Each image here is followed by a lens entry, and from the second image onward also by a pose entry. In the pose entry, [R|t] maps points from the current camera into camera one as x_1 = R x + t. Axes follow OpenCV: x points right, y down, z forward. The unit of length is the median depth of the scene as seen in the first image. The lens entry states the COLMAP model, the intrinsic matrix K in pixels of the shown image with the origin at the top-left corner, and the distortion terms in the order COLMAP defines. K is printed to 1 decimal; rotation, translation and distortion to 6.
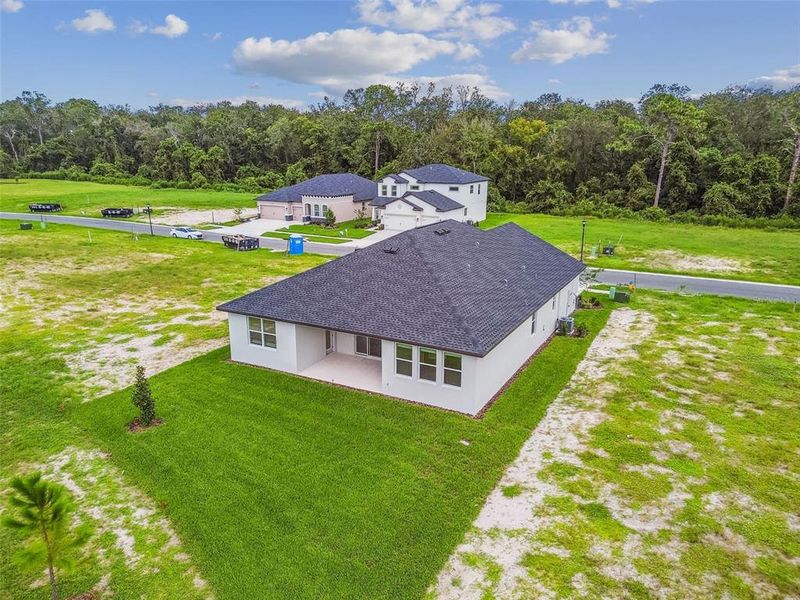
lens RADIAL K [[558.9, 0, 400.0], [0, 558.9, 300.0], [0, 0, 1]] dist [0.066831, -0.073315]
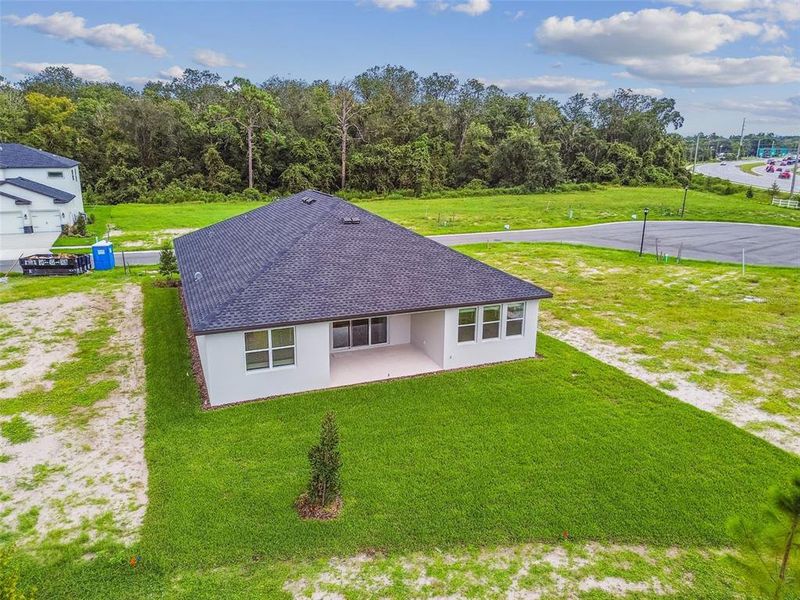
lens RADIAL K [[572.0, 0, 400.0], [0, 572.0, 300.0], [0, 0, 1]] dist [0.070809, -0.081347]
pose [[0.639564, -0.198005, 0.742800, -0.635360], [0.192624, 0.976711, 0.094505, -0.038115], [-0.744214, 0.082640, 0.662810, 0.366151]]
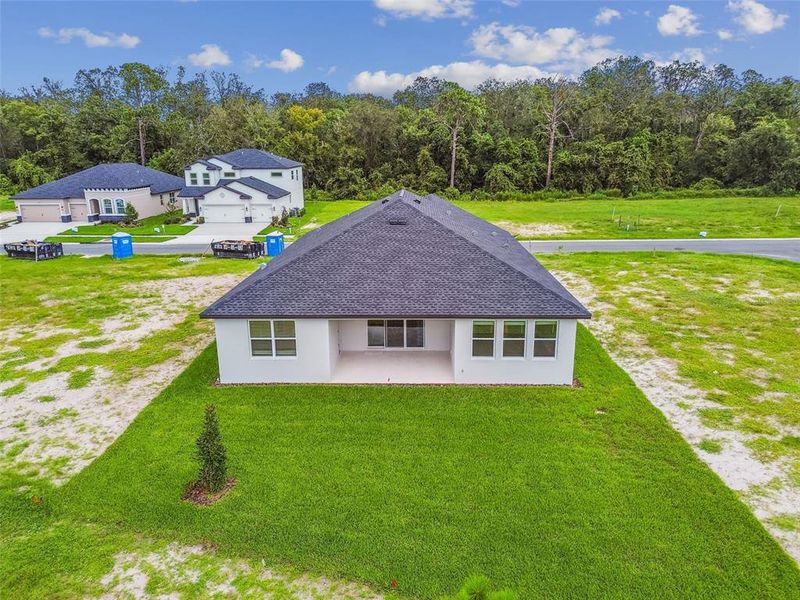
lens RADIAL K [[558.9, 0, 400.0], [0, 558.9, 300.0], [0, 0, 1]] dist [0.066831, -0.073315]
pose [[0.897946, -0.129187, 0.420718, -0.382729], [0.126631, 0.991362, 0.034140, 0.001923], [-0.421494, 0.022620, 0.906549, 0.222825]]
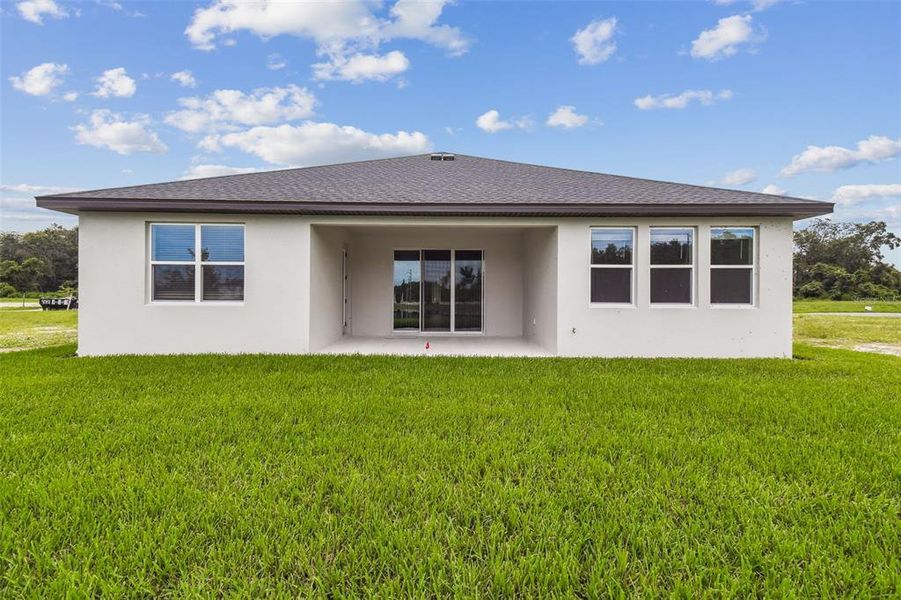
lens RADIAL K [[394.7, 0, 449.0], [0, 394.7, 299.3], [0, 0, 1]] dist [0.045200, -0.021006]
pose [[0.878844, -0.004374, 0.477090, -0.213437], [0.121382, 0.969105, -0.214713, 0.152891], [-0.461411, 0.246609, 0.852223, 0.656614]]
